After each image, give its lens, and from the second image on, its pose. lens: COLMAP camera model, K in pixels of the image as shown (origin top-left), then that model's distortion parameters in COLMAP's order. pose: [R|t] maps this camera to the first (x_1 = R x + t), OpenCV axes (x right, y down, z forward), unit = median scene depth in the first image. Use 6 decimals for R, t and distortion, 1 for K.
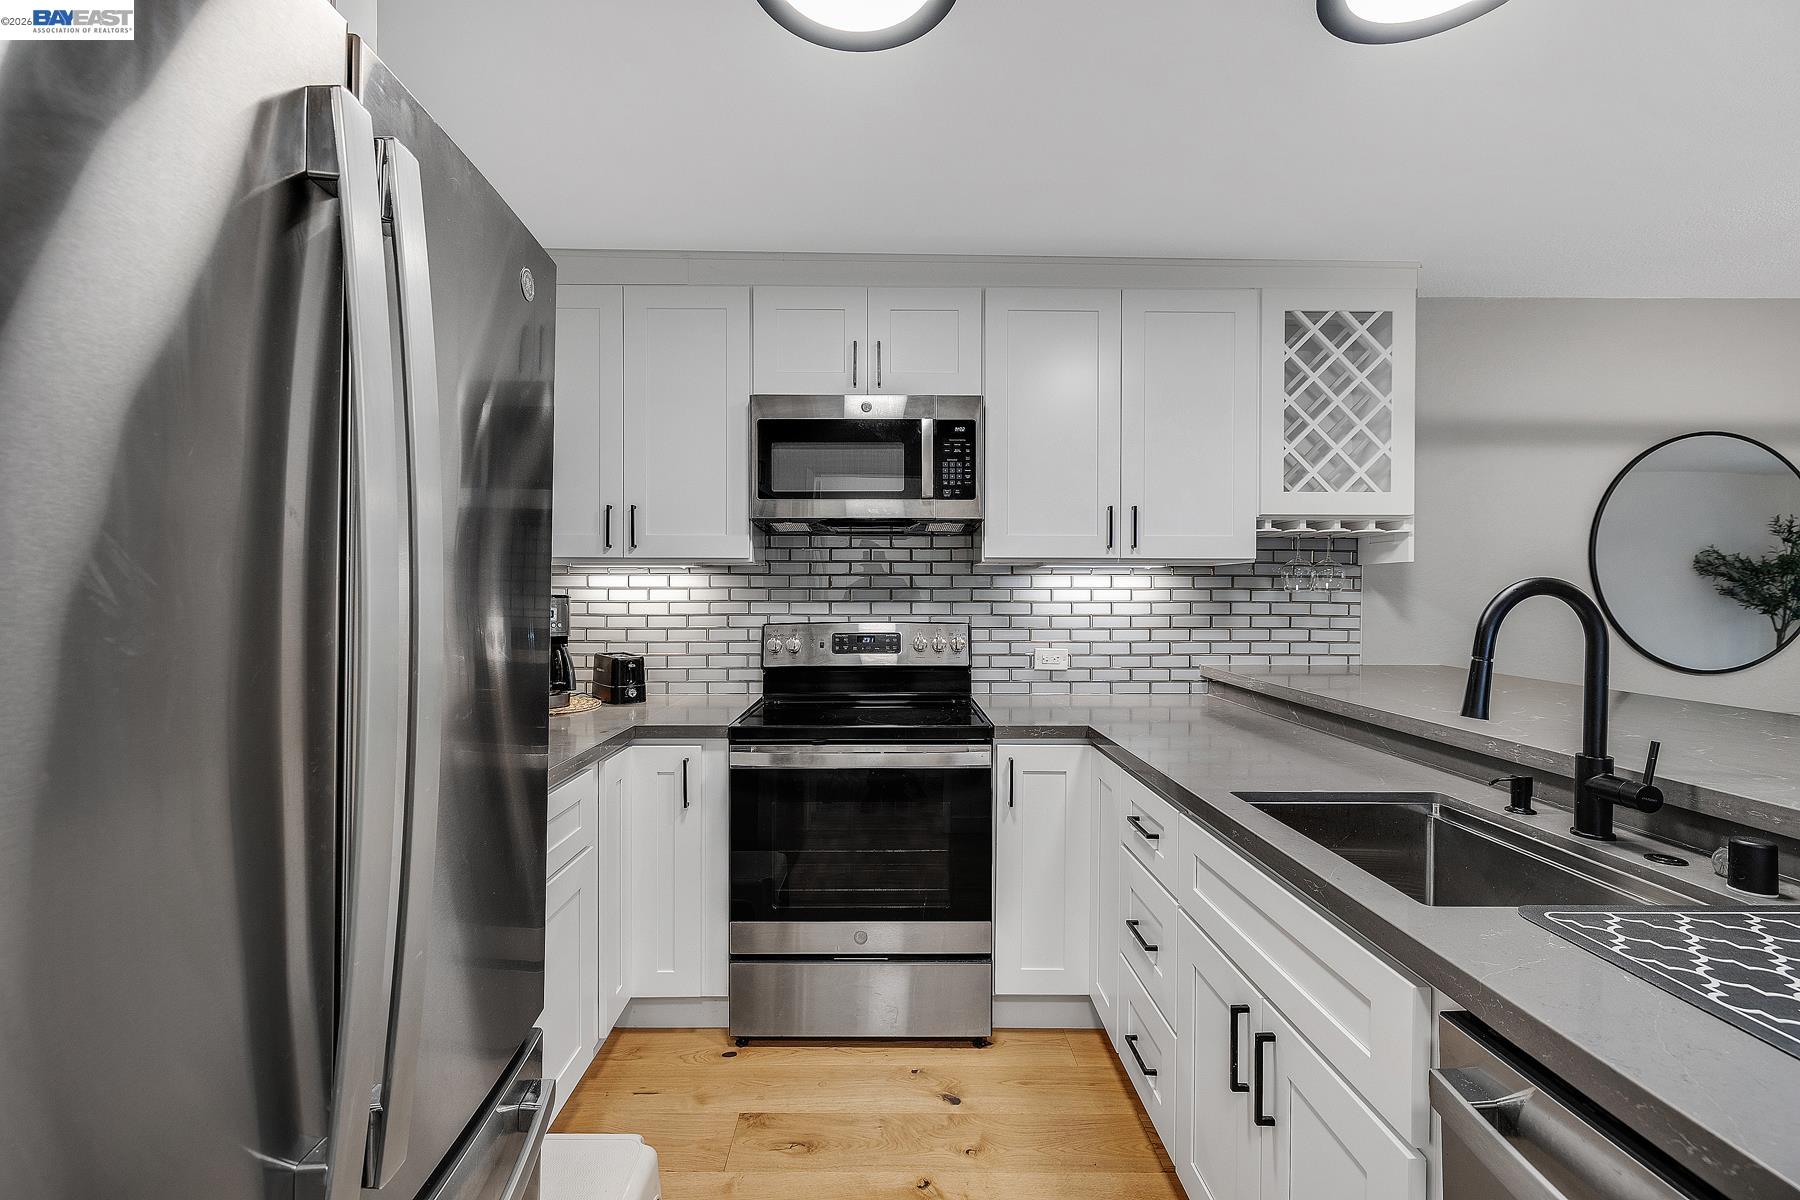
lens RADIAL K [[759.9, 0, 889.2], [0, 759.9, 599.7], [0, 0, 1]] dist [-0.003414, -0.000017]
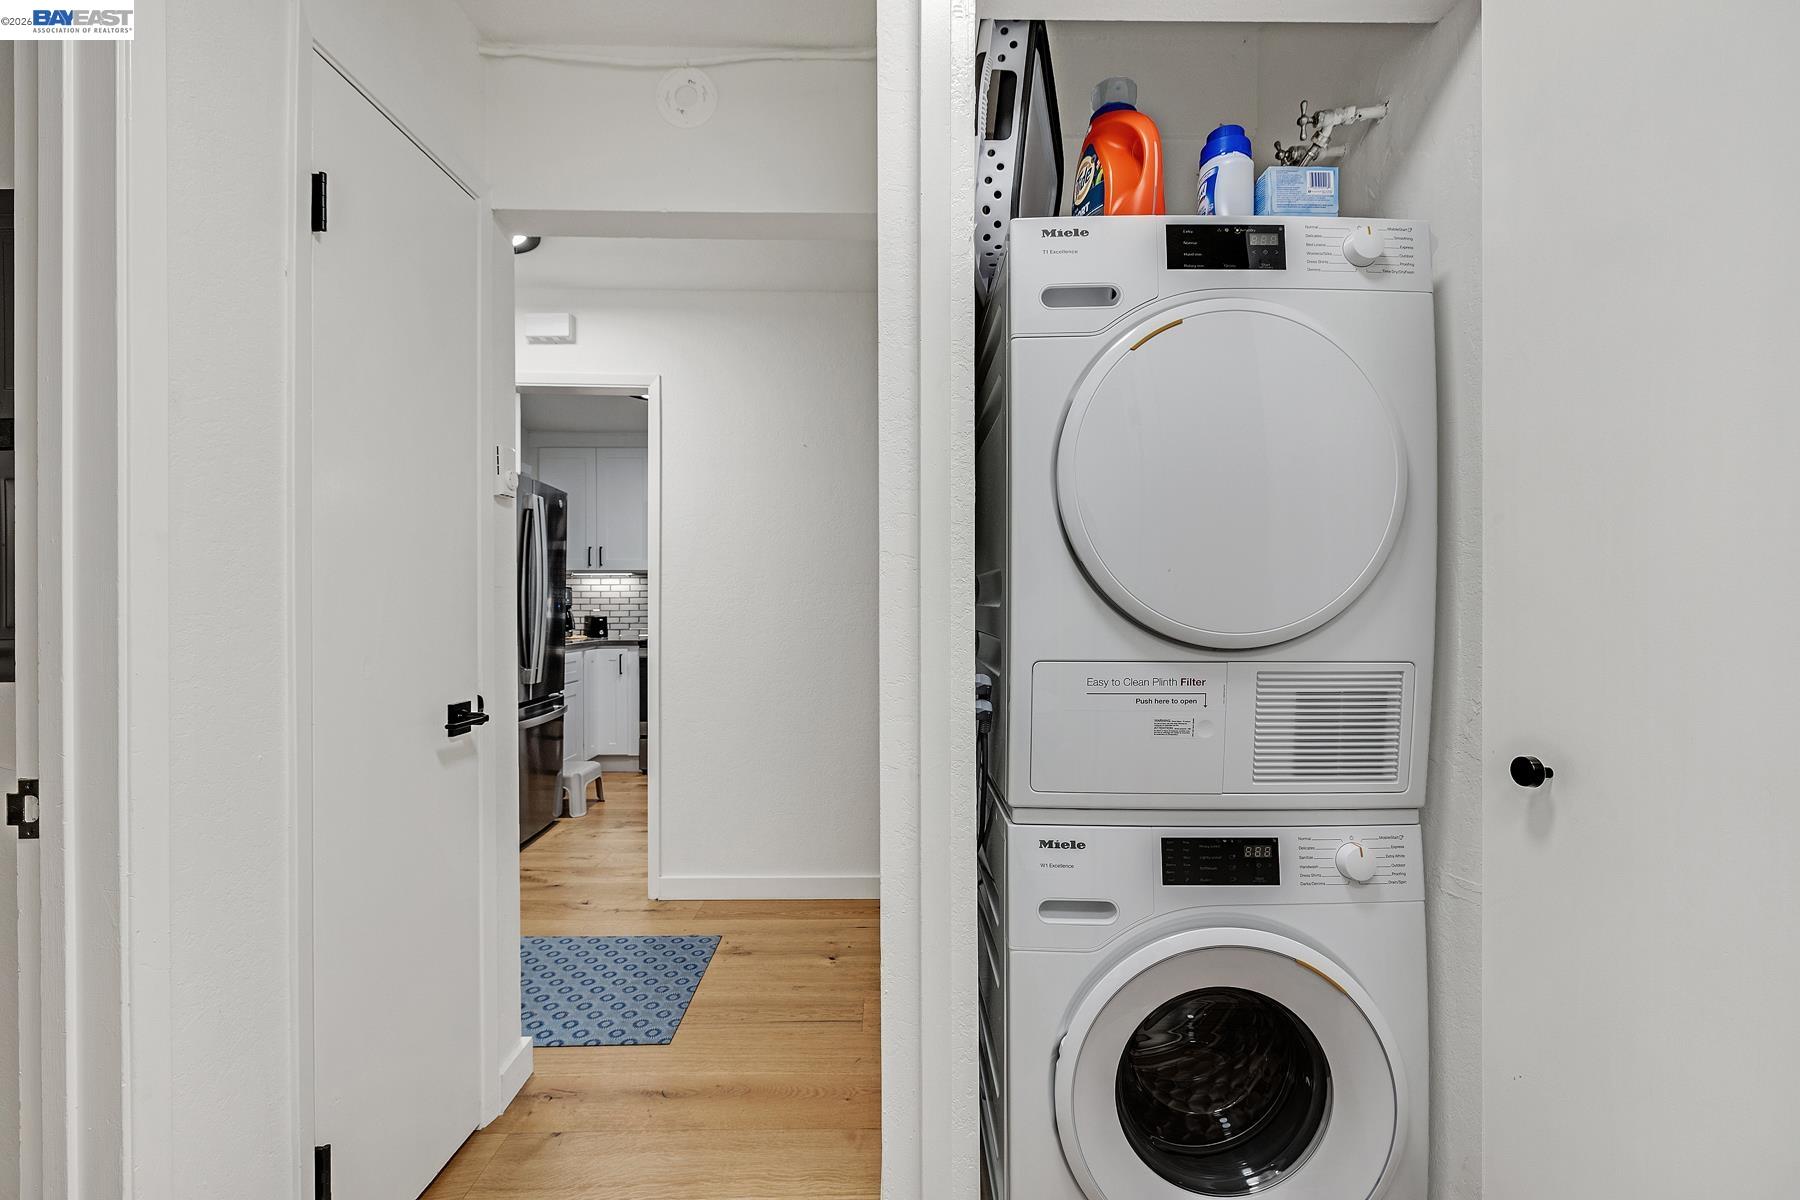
lens RADIAL K [[759.9, 0, 882.6], [0, 759.9, 602.5], [0, 0, 1]] dist [-0.003414, -0.000017]
pose [[0.999992, -0.003227, -0.002268, 0.498667], [0.003225, 0.999994, -0.000842, 0.043727], [0.002270, 0.000834, 0.999997, -1.239036]]
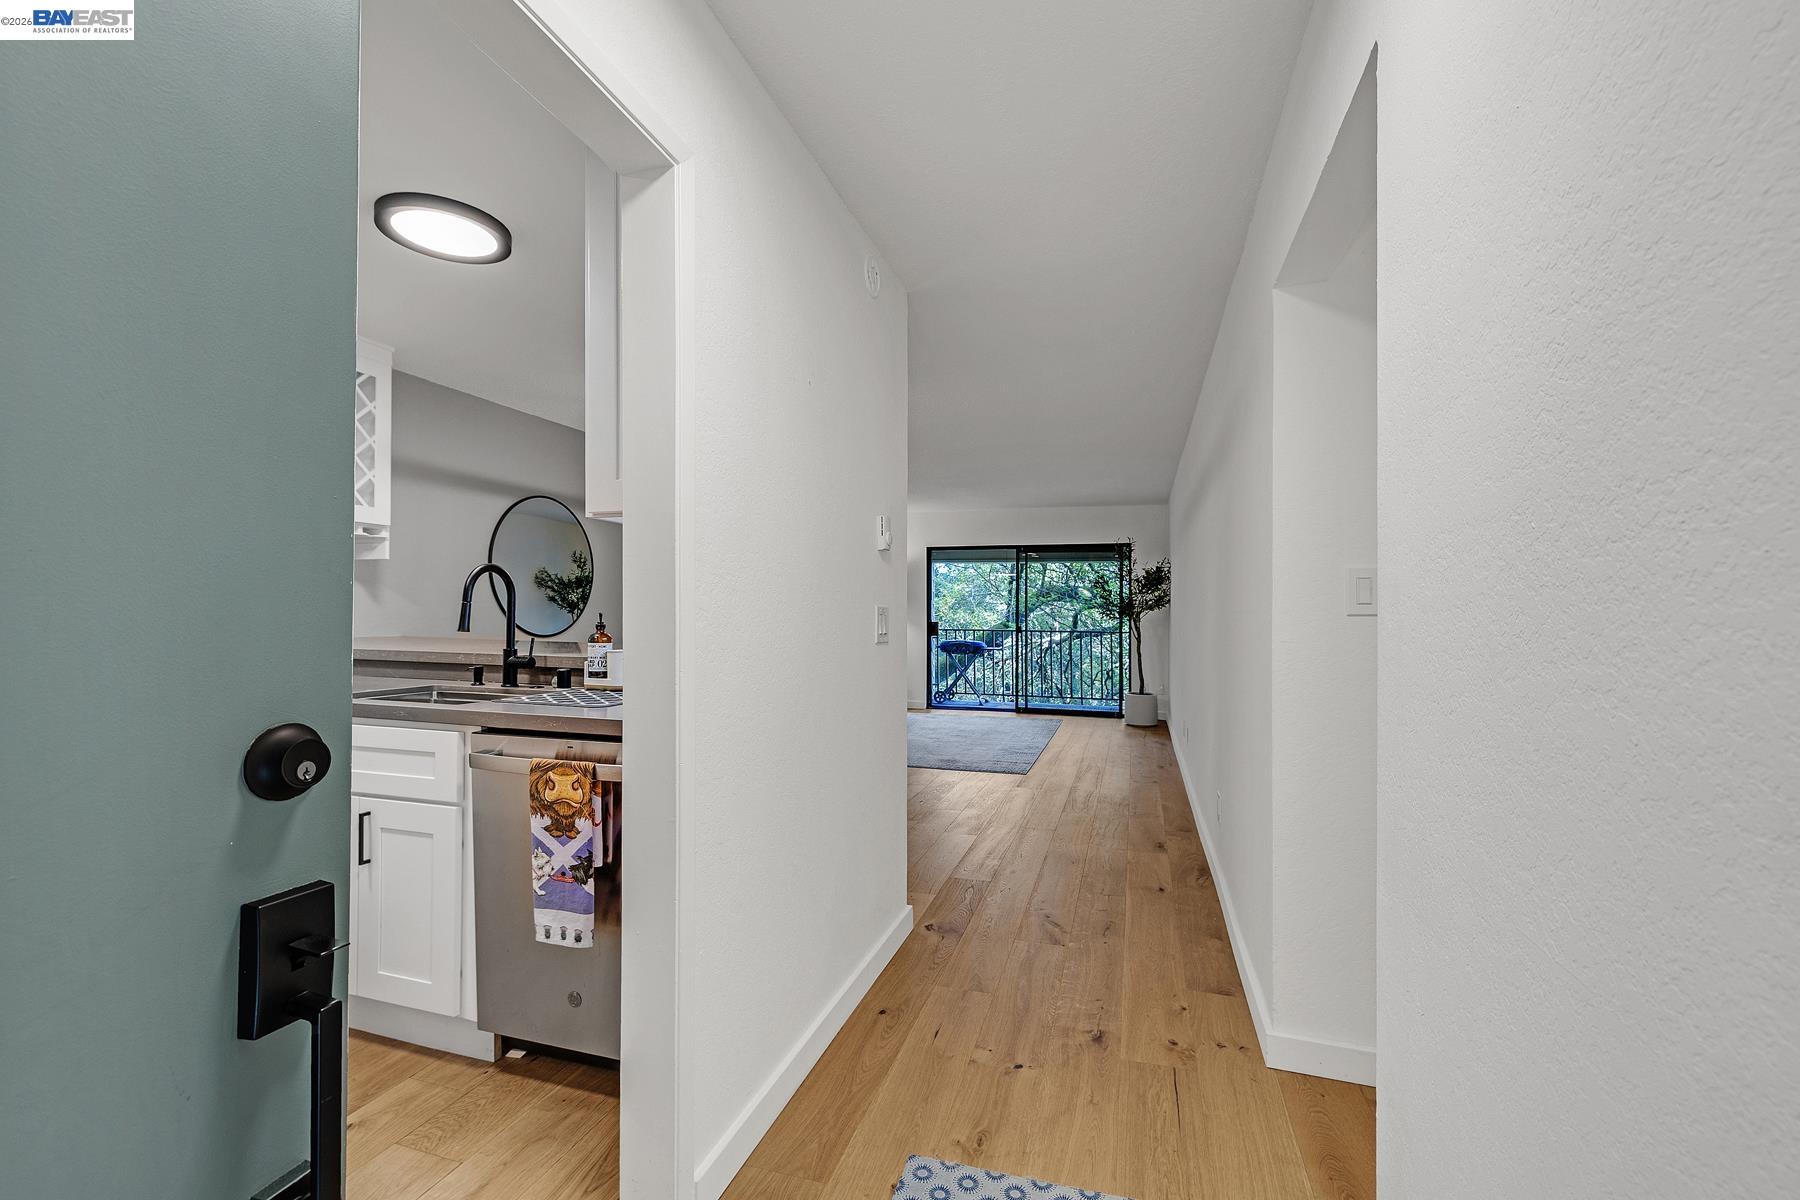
lens RADIAL K [[759.9, 0, 894.3], [0, 759.9, 615.5], [0, 0, 1]] dist [-0.003414, -0.000017]
pose [[0.303667, -0.002165, 0.952776, -0.365230], [-0.001691, 0.999995, 0.002811, 0.049197], [-0.952777, -0.002465, 0.303661, -0.319088]]
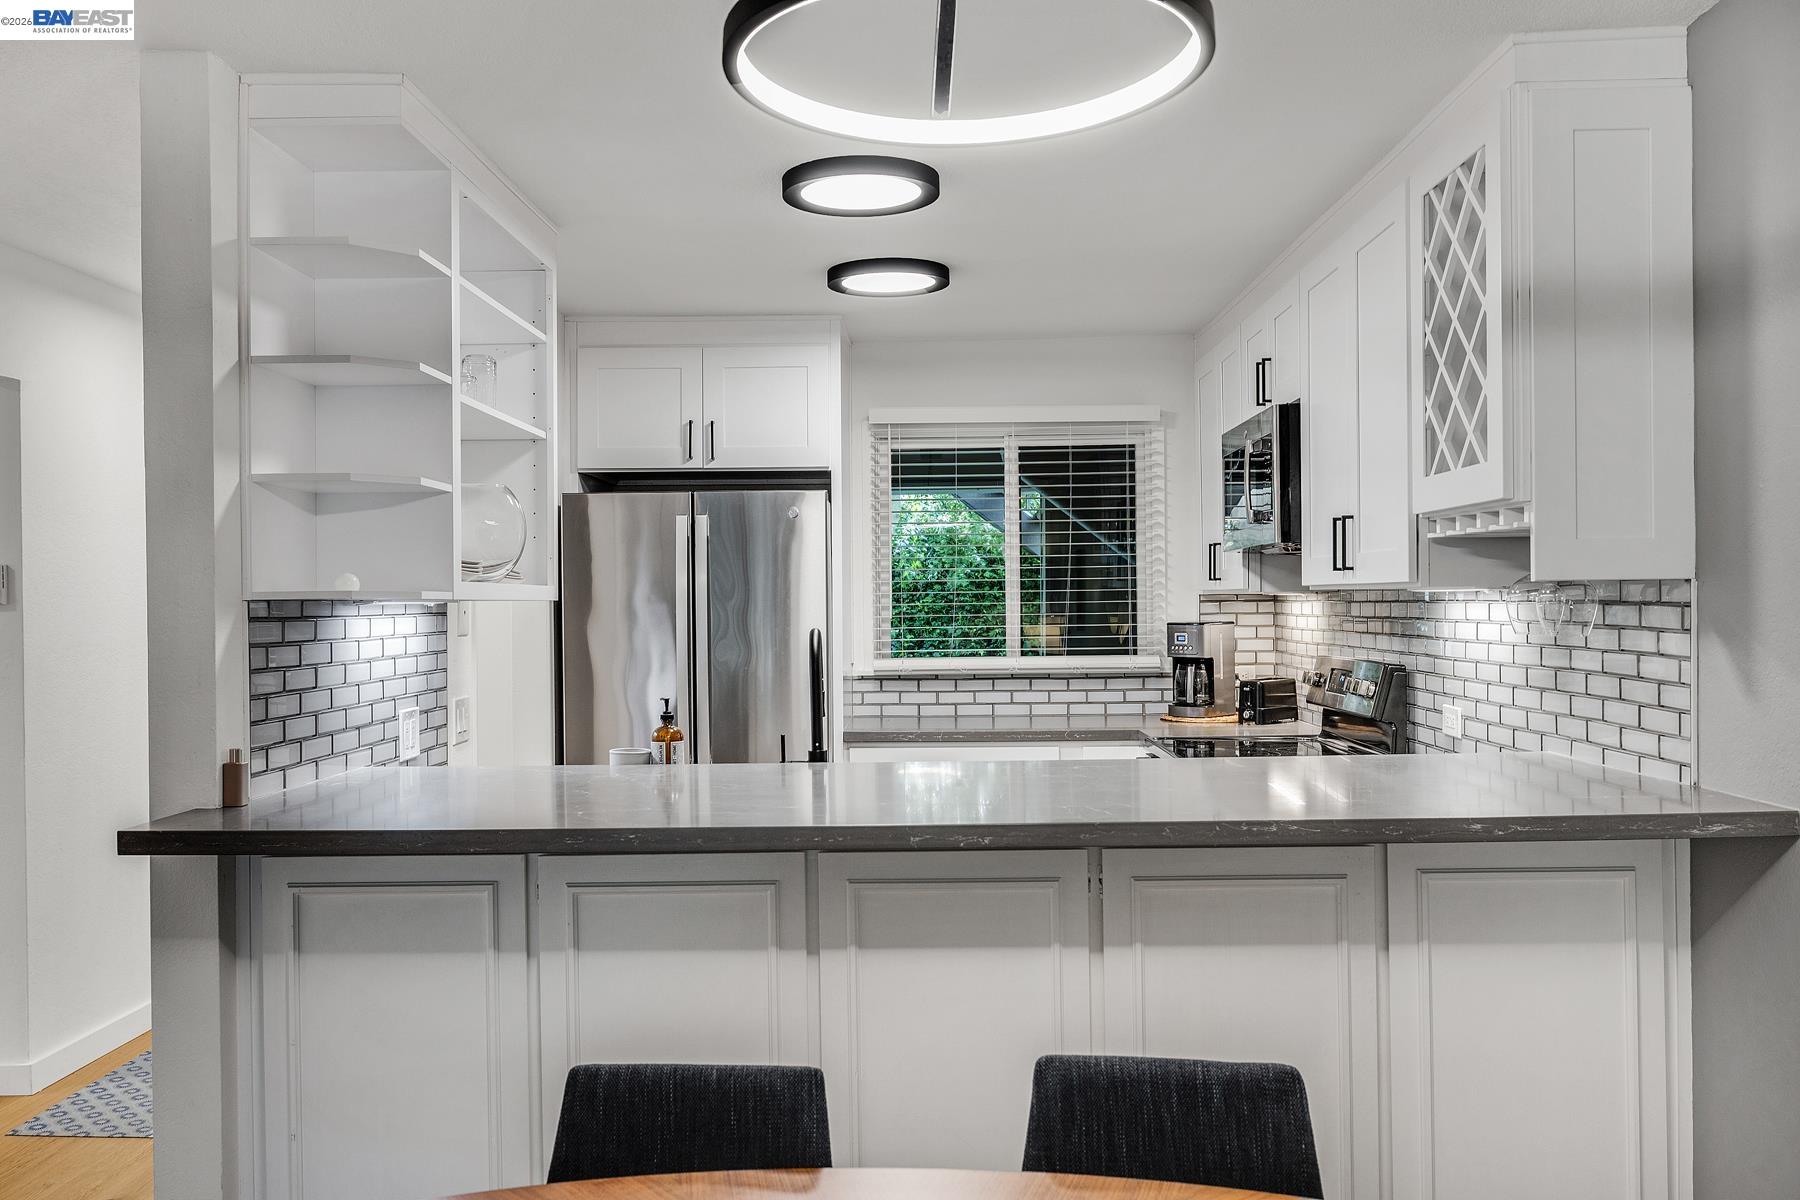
lens RADIAL K [[1448.4, 0, 894.4], [0, 1448.4, 597.3], [0, 0, 1]] dist [-0.007570, 0.001949]
pose [[-0.029361, -0.002883, -0.999565, 1.762364], [0.002584, 0.999992, -0.002960, -0.037445], [0.999566, -0.002670, -0.029353, 0.584013]]
